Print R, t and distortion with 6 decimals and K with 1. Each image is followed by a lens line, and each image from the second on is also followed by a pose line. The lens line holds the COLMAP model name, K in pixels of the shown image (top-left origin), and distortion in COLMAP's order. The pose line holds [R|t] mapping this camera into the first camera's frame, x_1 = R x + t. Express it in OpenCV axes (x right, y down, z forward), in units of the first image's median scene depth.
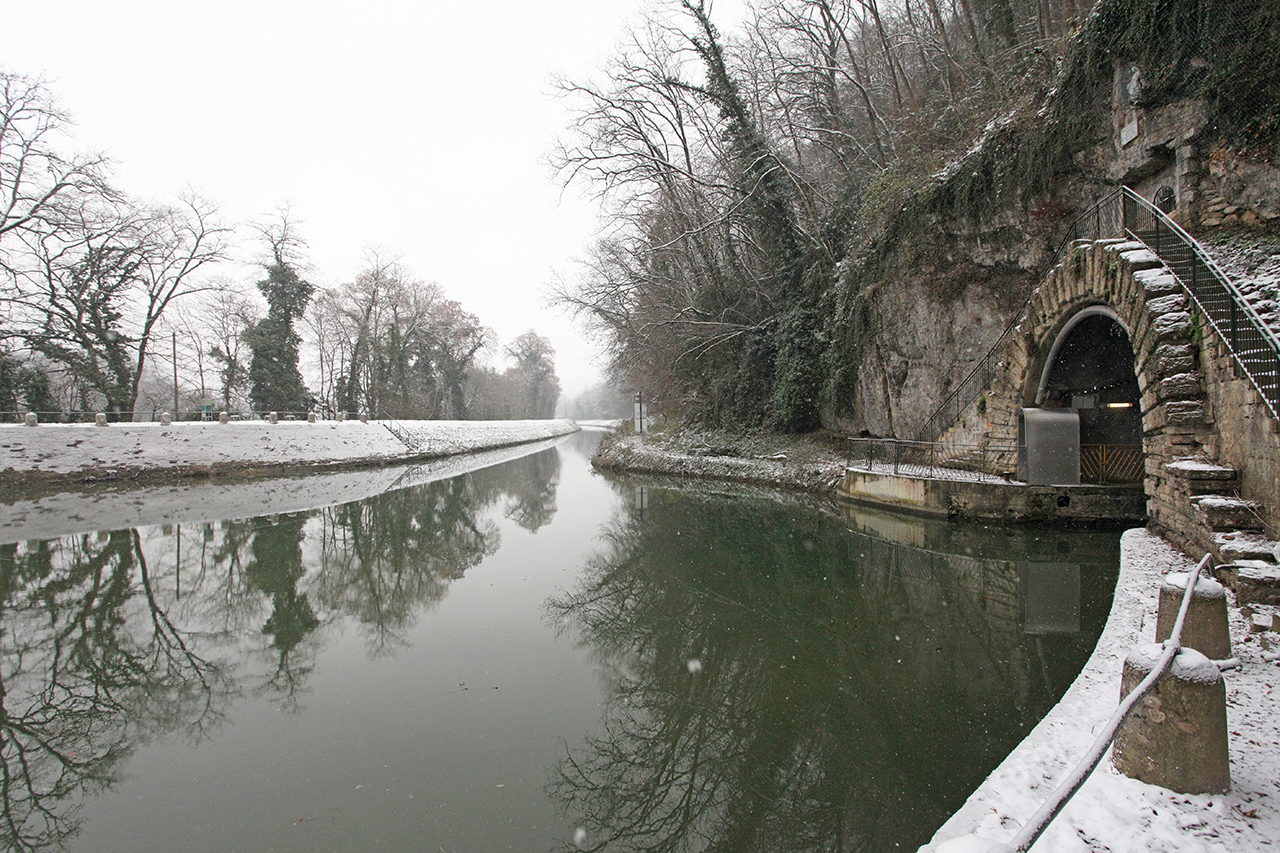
lens RADIAL K [[654.7, 0, 640.0], [0, 654.7, 426.5], [0, 0, 1]] dist [-0.001654, 0.000195]
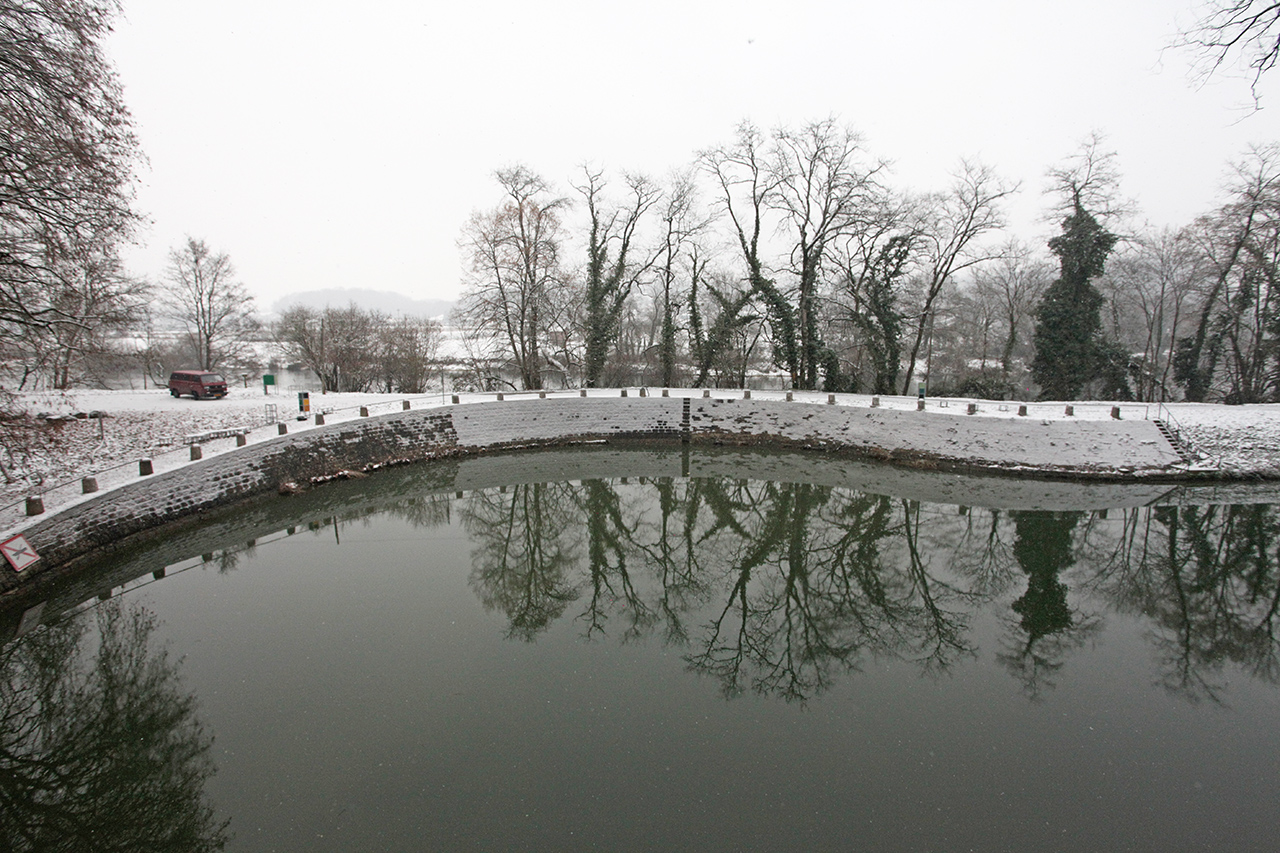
lens RADIAL K [[654.7, 0, 640.0], [0, 654.7, 426.5], [0, 0, 1]] dist [-0.001654, 0.000195]
pose [[0.226644, 0.170659, -0.958910, 0.319359], [-0.025884, 0.985237, 0.169227, -0.173238], [0.973634, -0.013534, 0.227716, 0.398328]]
